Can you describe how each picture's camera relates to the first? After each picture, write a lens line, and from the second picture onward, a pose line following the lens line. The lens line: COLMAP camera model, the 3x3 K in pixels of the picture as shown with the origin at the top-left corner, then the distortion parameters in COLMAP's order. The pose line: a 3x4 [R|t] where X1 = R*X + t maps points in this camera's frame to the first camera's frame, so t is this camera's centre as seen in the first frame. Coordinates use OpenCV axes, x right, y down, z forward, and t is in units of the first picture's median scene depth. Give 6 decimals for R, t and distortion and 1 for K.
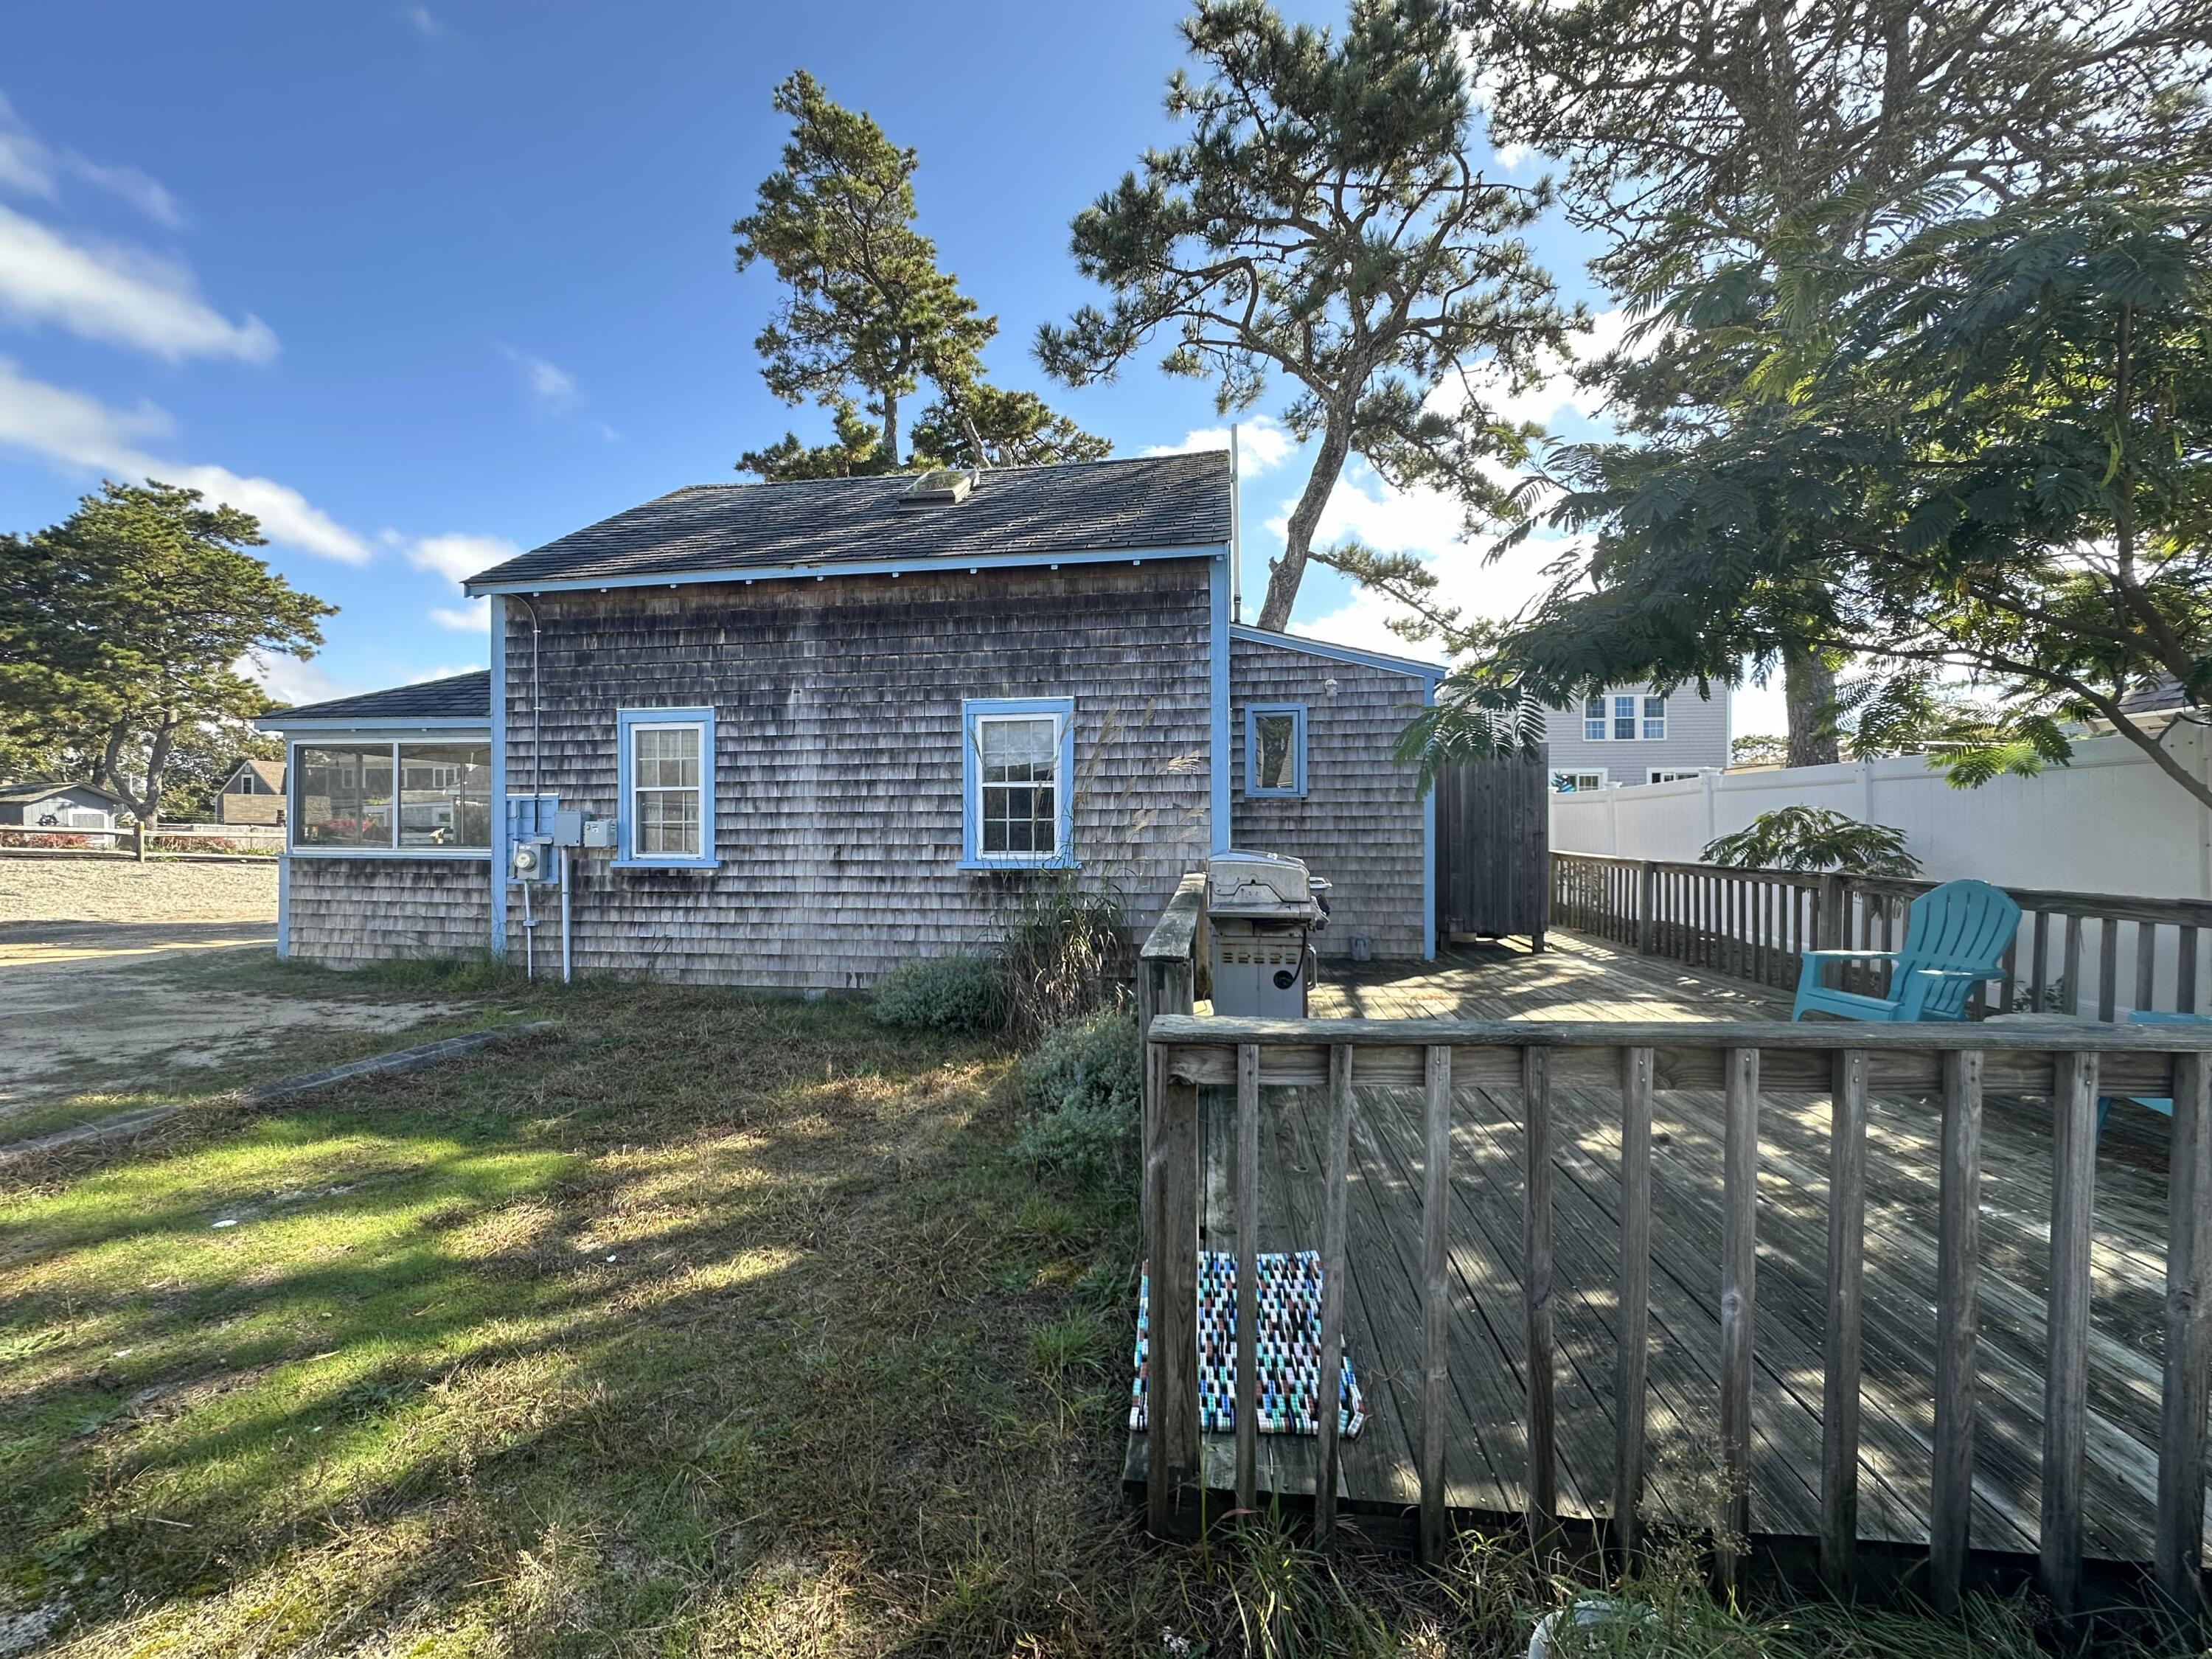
lens RADIAL K [[878.8, 0, 1102.1], [0, 878.8, 832.8], [0, 0, 1]] dist [-0.003748, 0.000697]
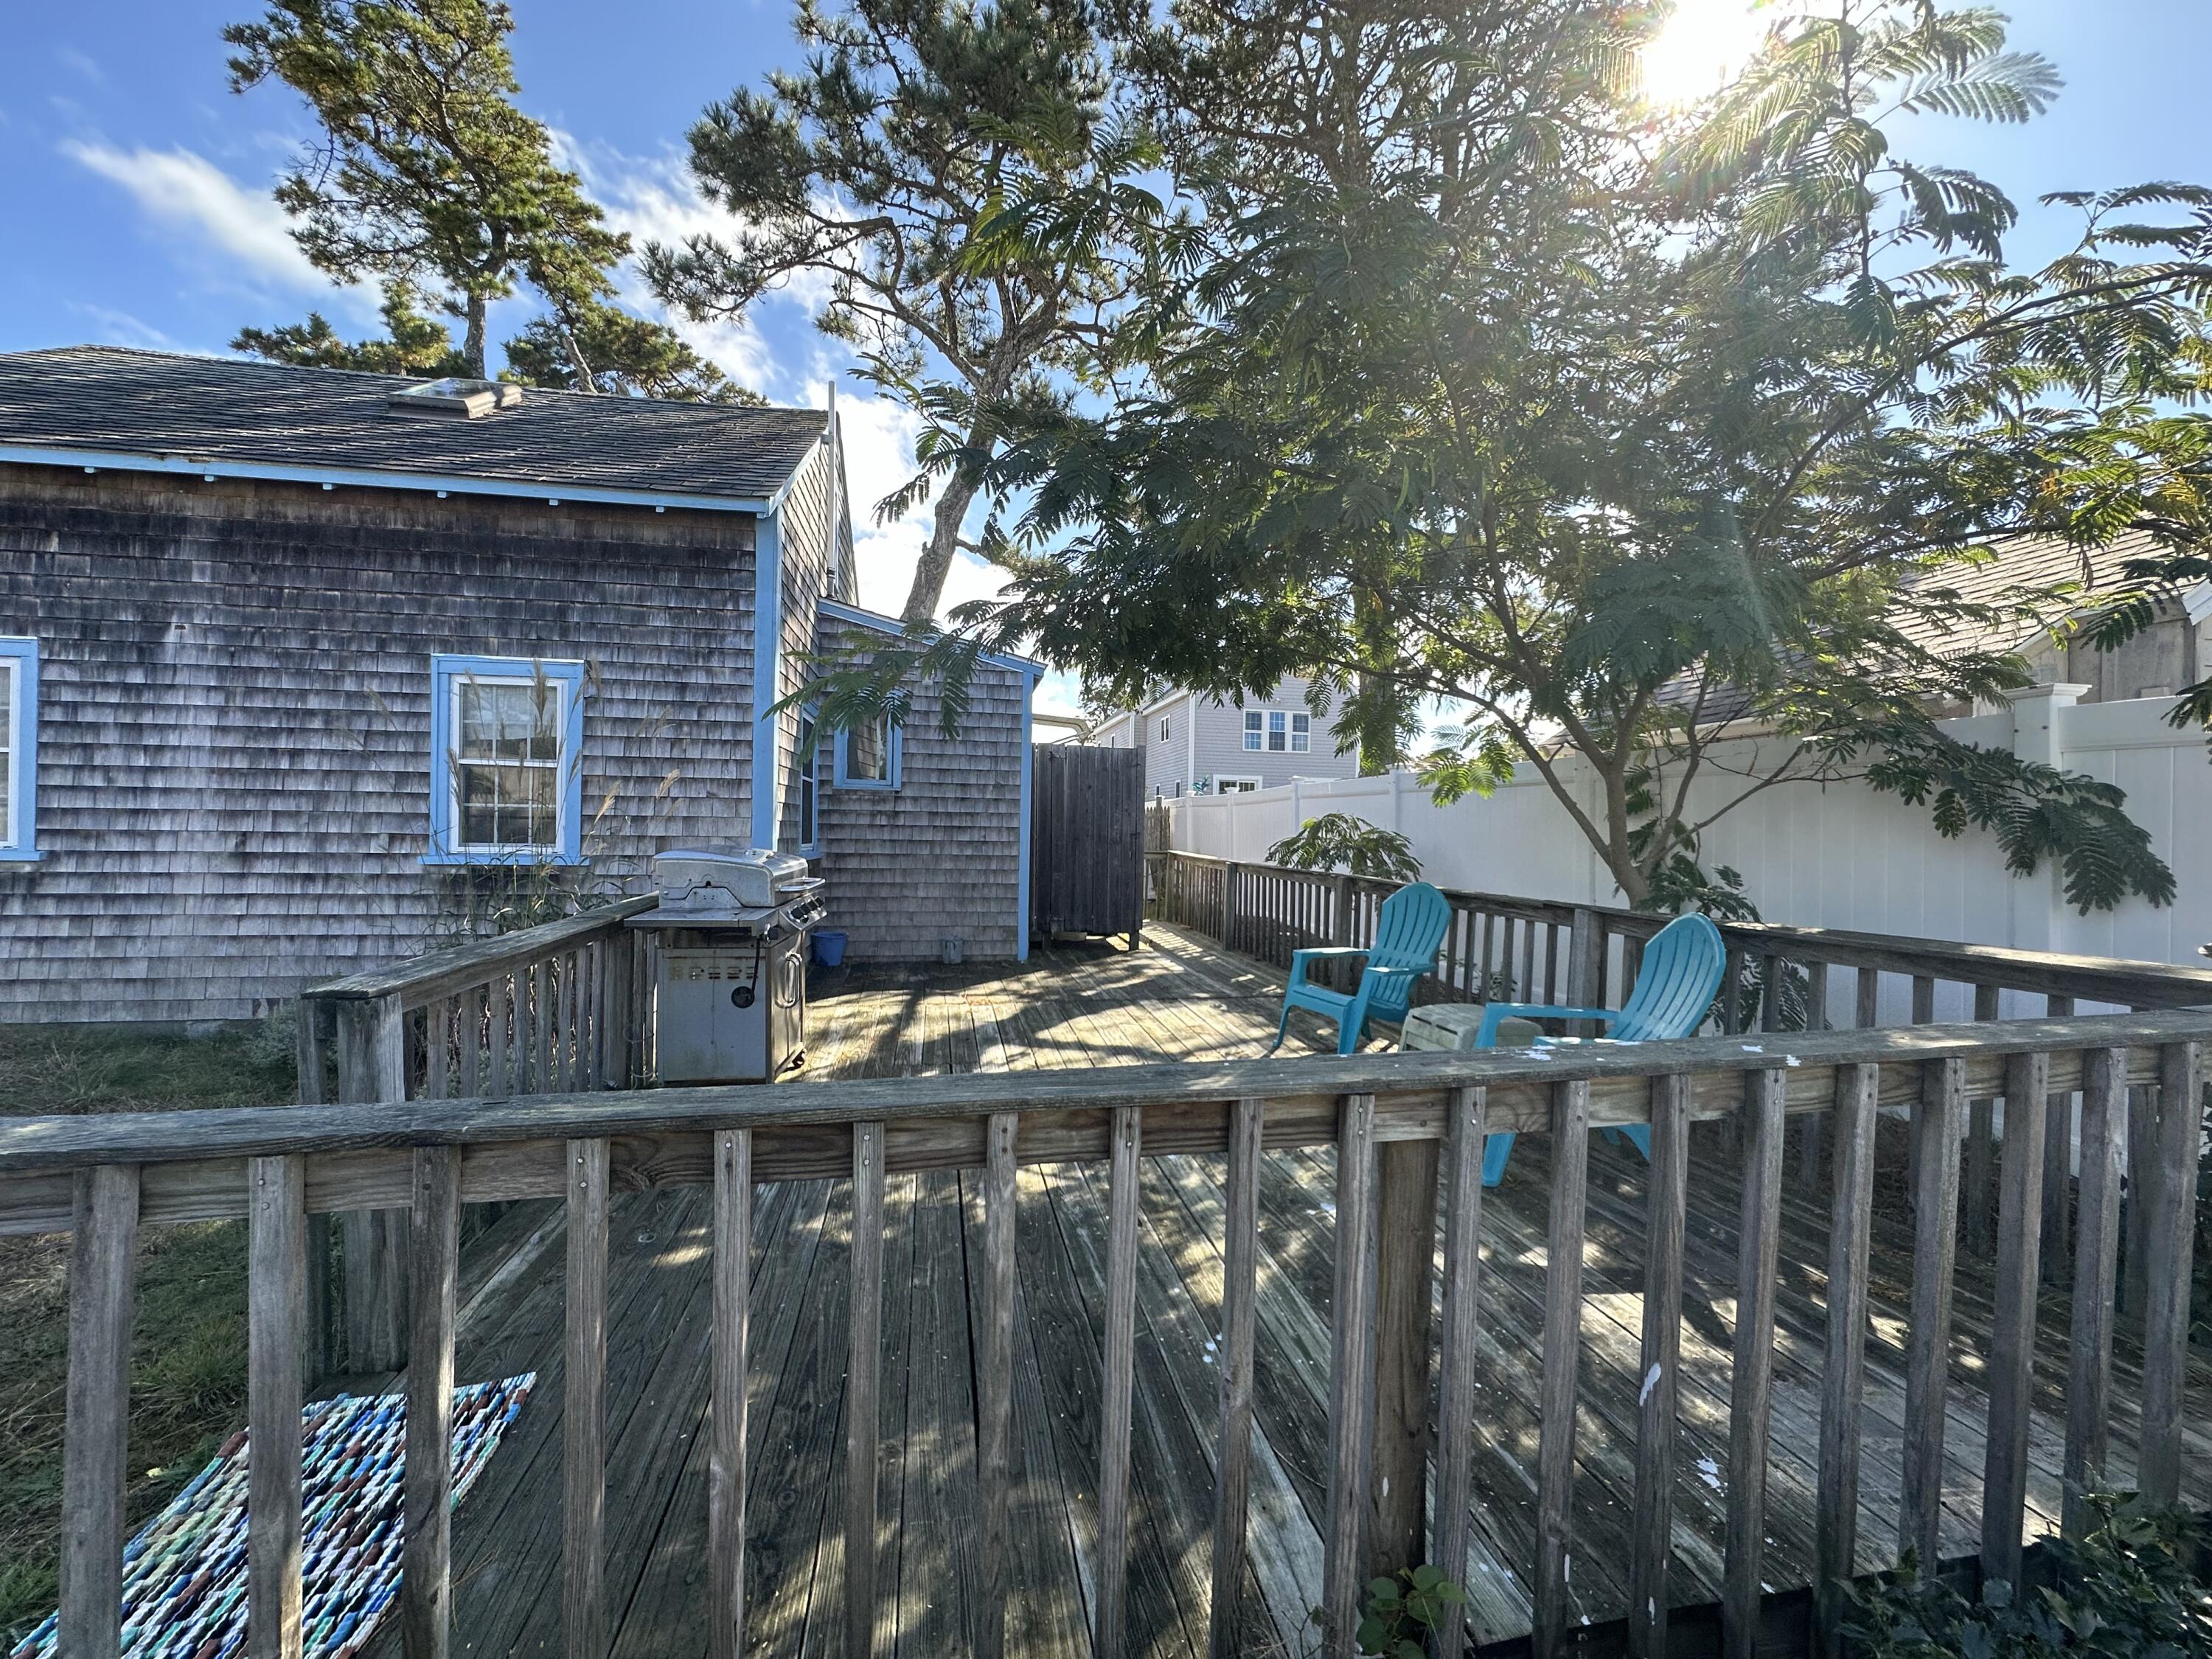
lens RADIAL K [[878.8, 0, 1101.6], [0, 878.8, 832.4], [0, 0, 1]] dist [-0.003748, 0.000697]
pose [[0.951677, 0.018242, 0.306558, 0.151063], [-0.019619, 0.999807, 0.001409, -0.001524], [-0.306473, -0.007356, 0.951851, 0.039927]]
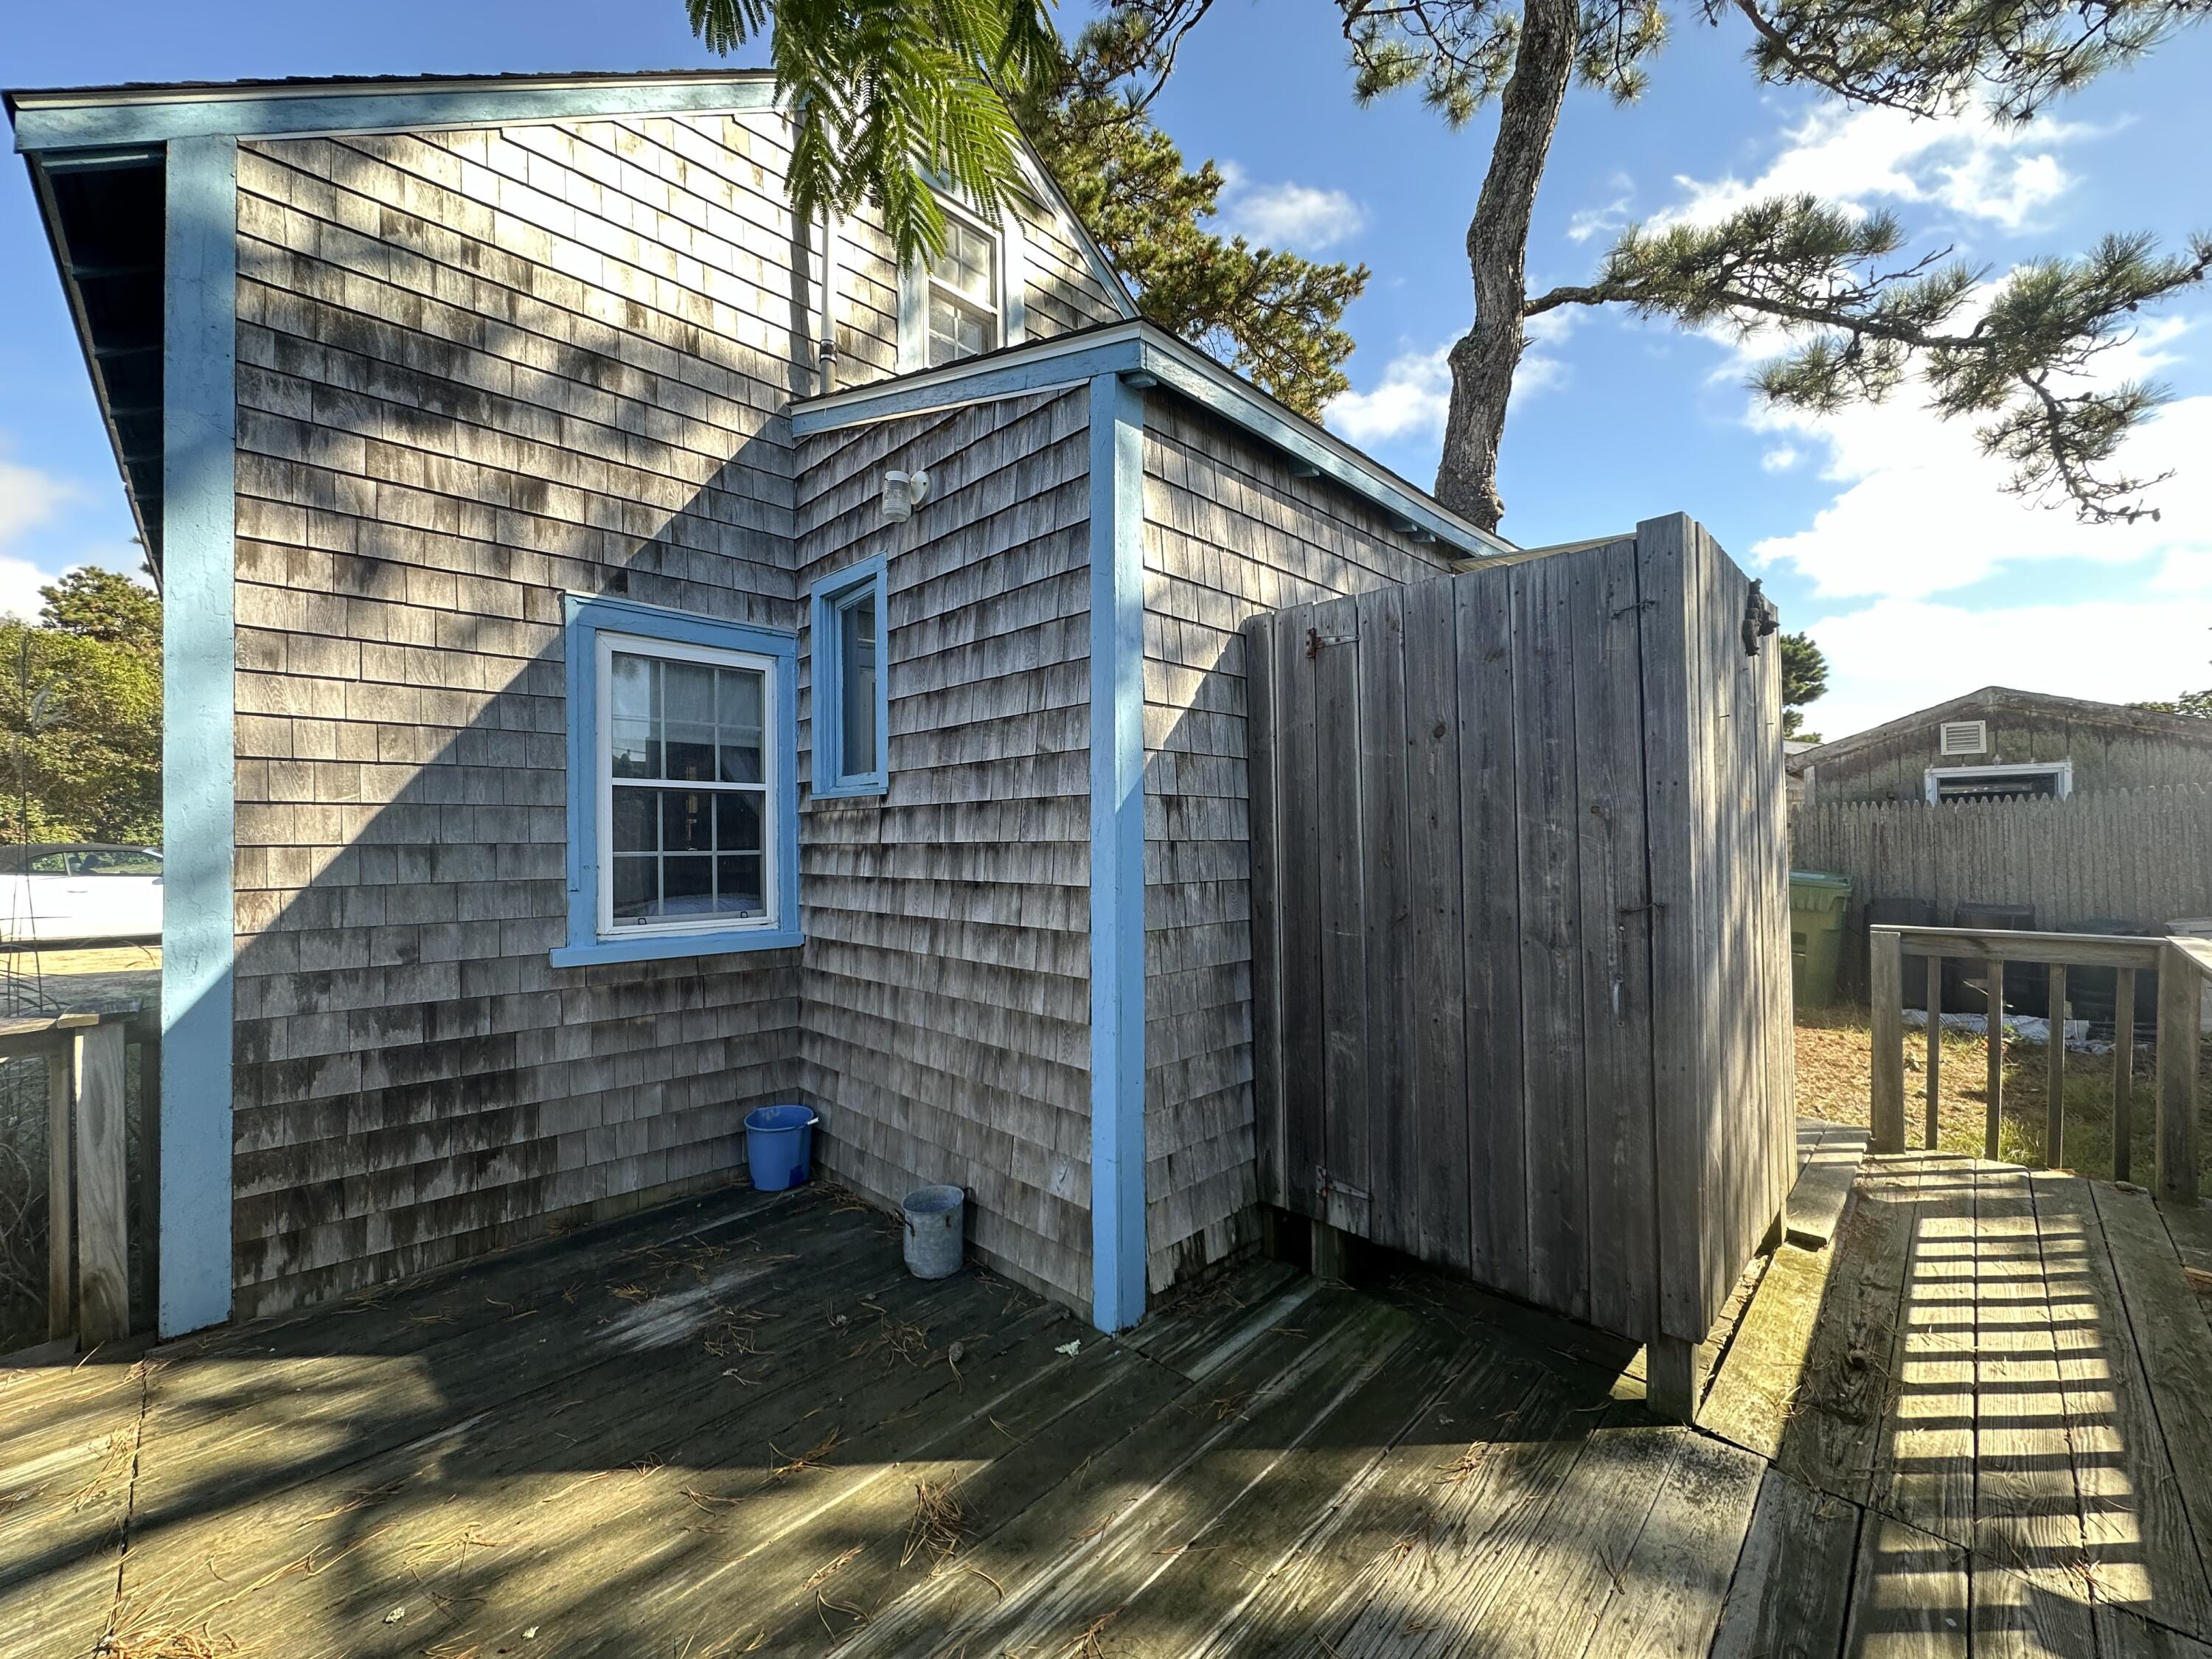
lens RADIAL K [[878.8, 0, 1103.0], [0, 878.8, 837.8], [0, 0, 1]] dist [-0.003748, 0.000697]
pose [[0.794813, -0.007015, -0.606814, 0.543361], [0.005239, 0.999975, -0.004698, -0.019283], [0.606832, 0.000555, 0.794830, 0.754173]]
